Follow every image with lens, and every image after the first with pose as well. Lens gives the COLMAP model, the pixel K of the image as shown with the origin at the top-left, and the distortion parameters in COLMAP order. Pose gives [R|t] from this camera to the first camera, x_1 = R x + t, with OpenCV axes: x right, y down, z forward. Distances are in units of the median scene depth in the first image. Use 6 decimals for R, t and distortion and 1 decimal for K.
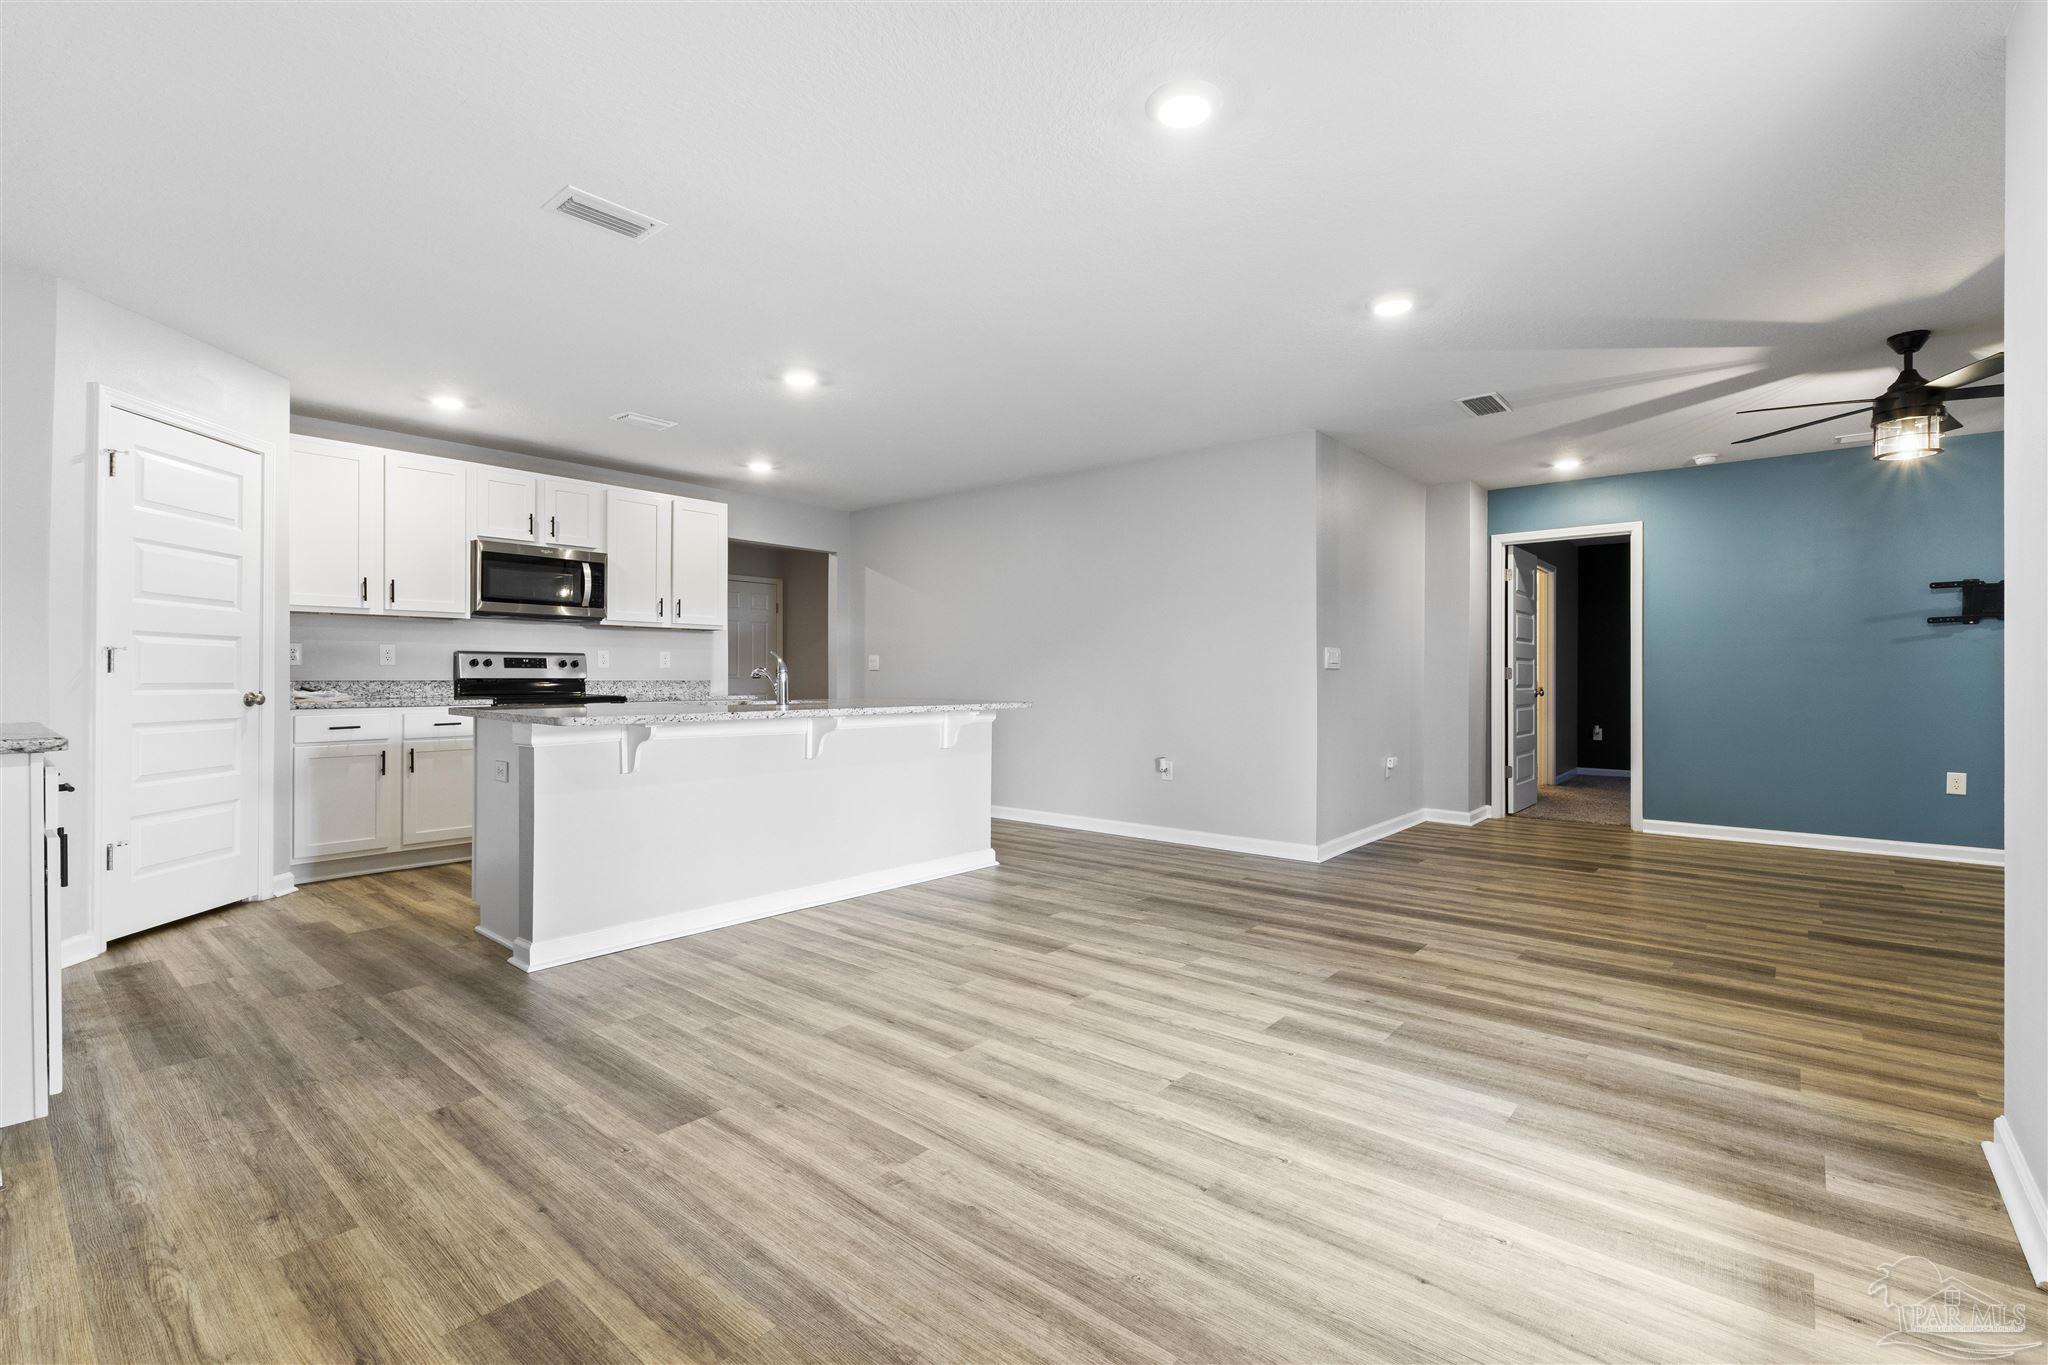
lens RADIAL K [[909.7, 0, 1028.2], [0, 909.7, 675.2], [0, 0, 1]] dist [-0.001821, -0.000839]
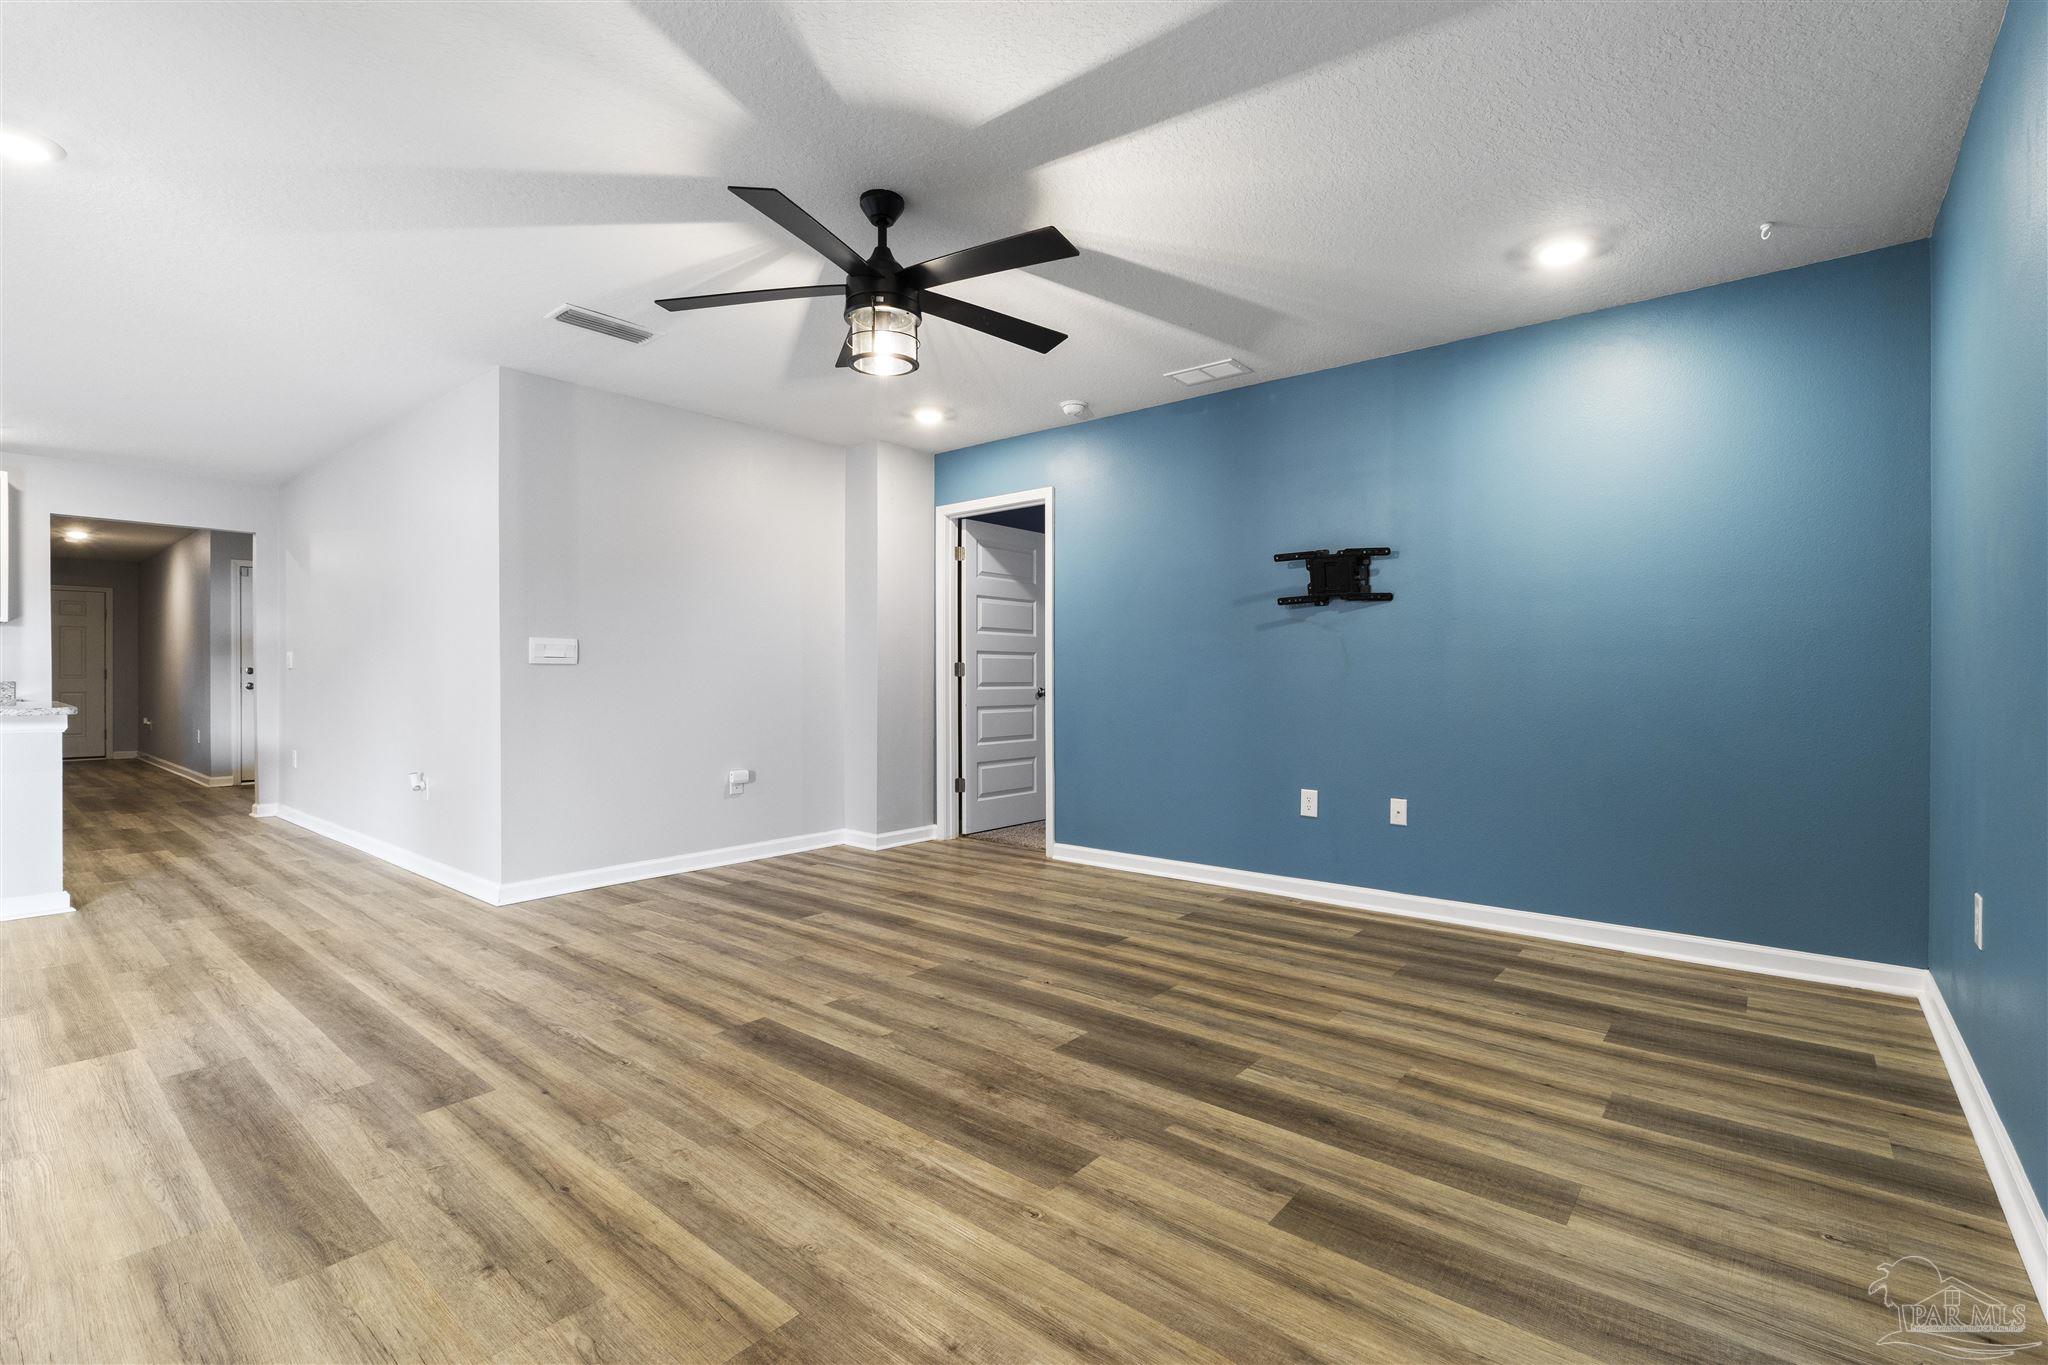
lens RADIAL K [[912.4, 0, 1033.3], [0, 912.4, 679.0], [0, 0, 1]] dist [-0.003347, -0.000046]
pose [[0.999940, -0.003383, 0.010461, 1.065135], [0.003321, 0.999977, 0.005960, 0.004012], [-0.010481, -0.005925, 0.999928, 0.264200]]
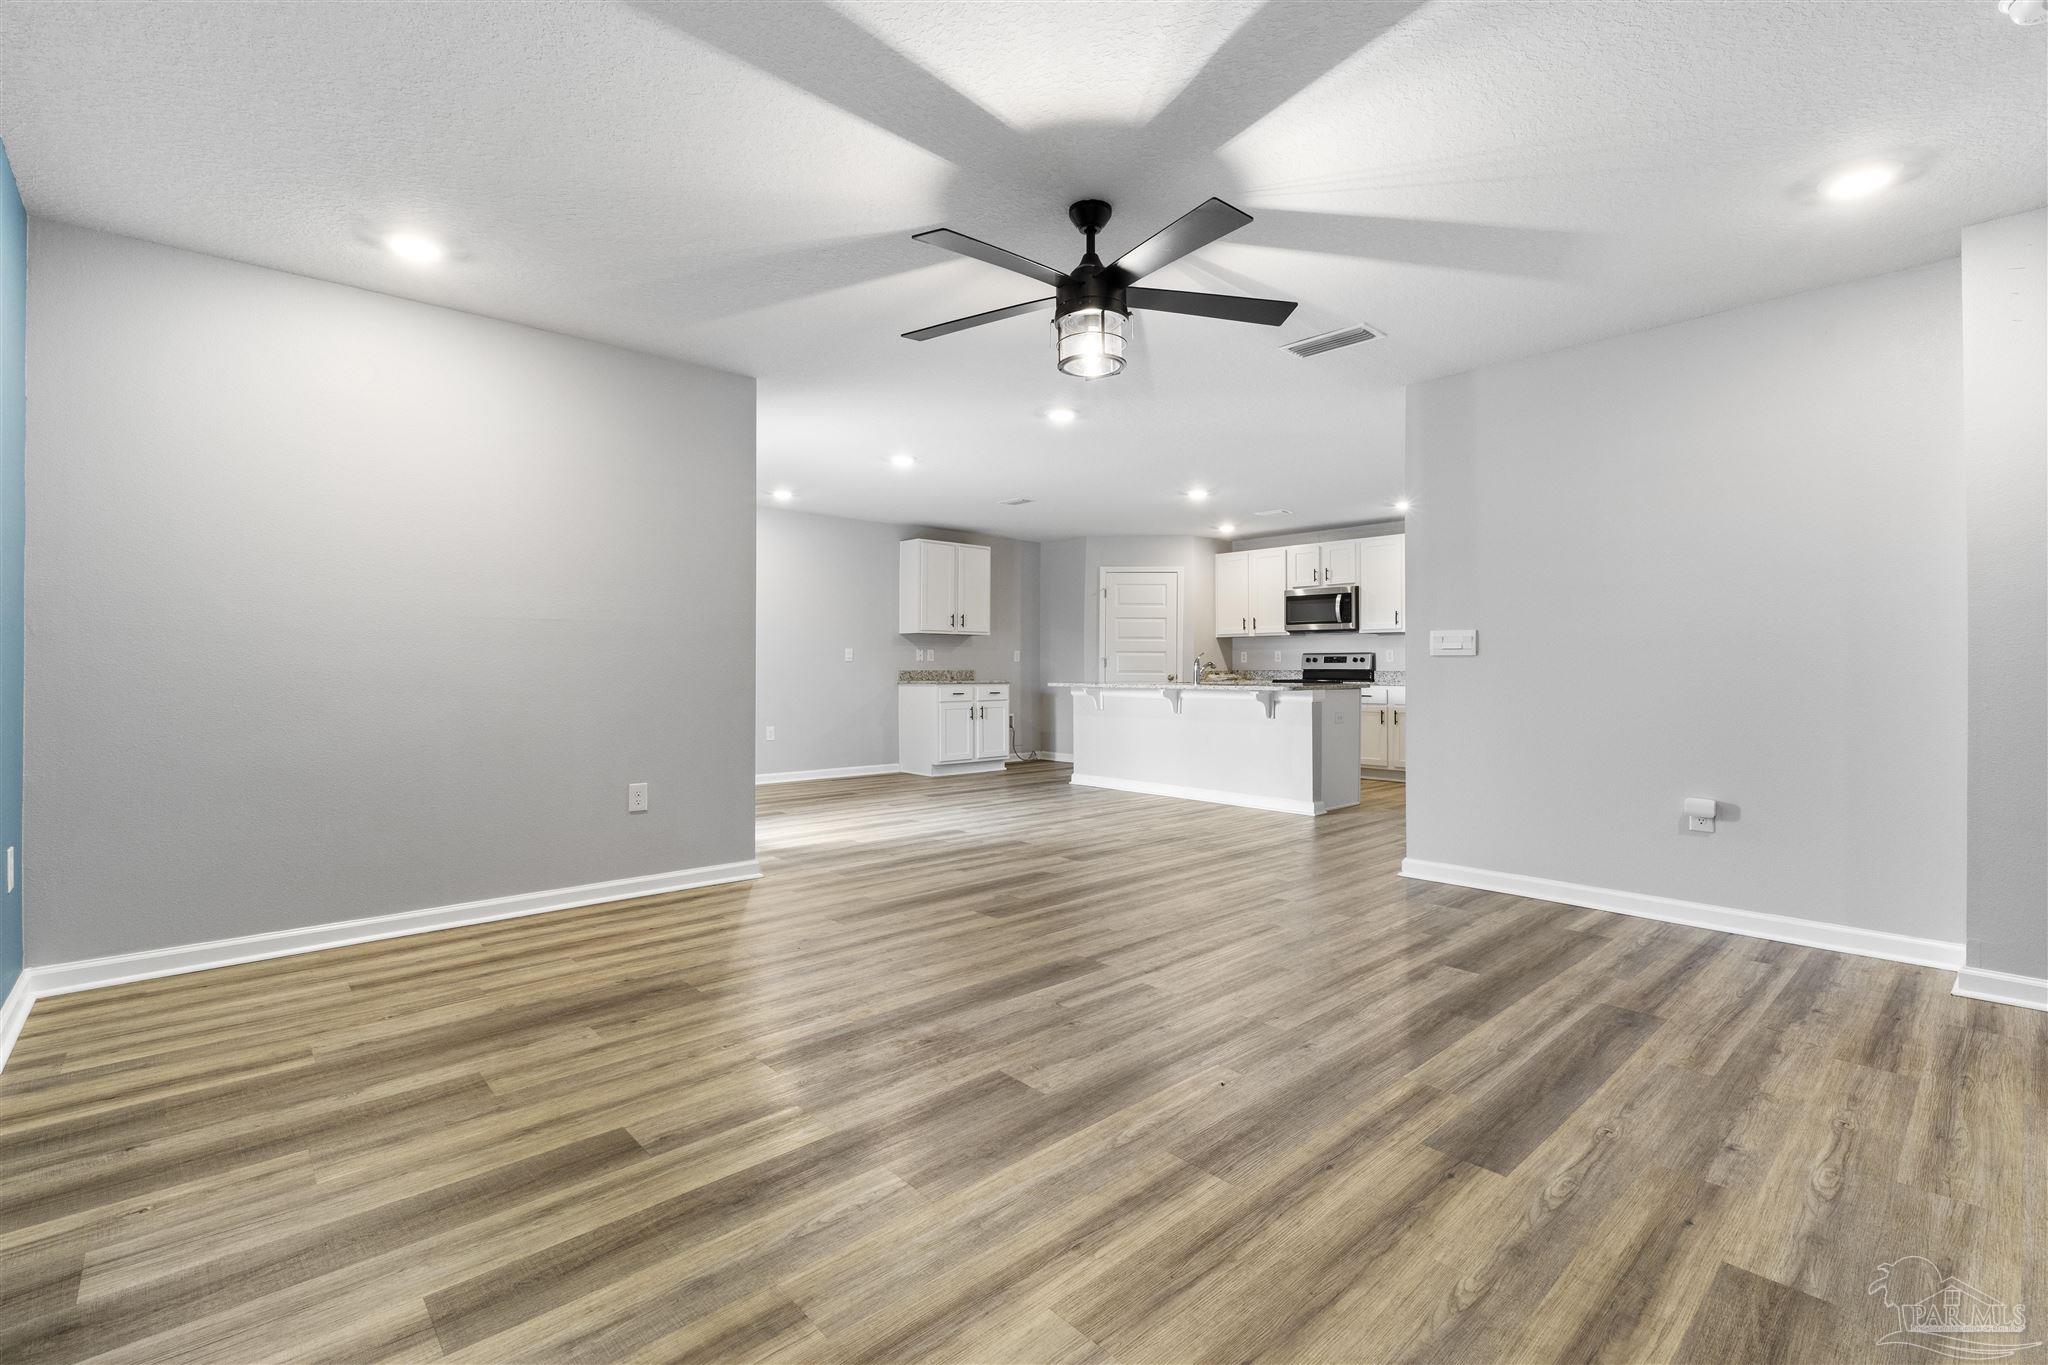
lens RADIAL K [[915.2, 0, 1033.1], [0, 915.2, 668.2], [0, 0, 1]] dist [-0.004118, -0.000356]
pose [[-0.125150, -0.002260, -0.992135, 1.698632], [0.000362, 0.999997, -0.002324, 0.008015], [0.992138, -0.000650, -0.125149, 1.030844]]
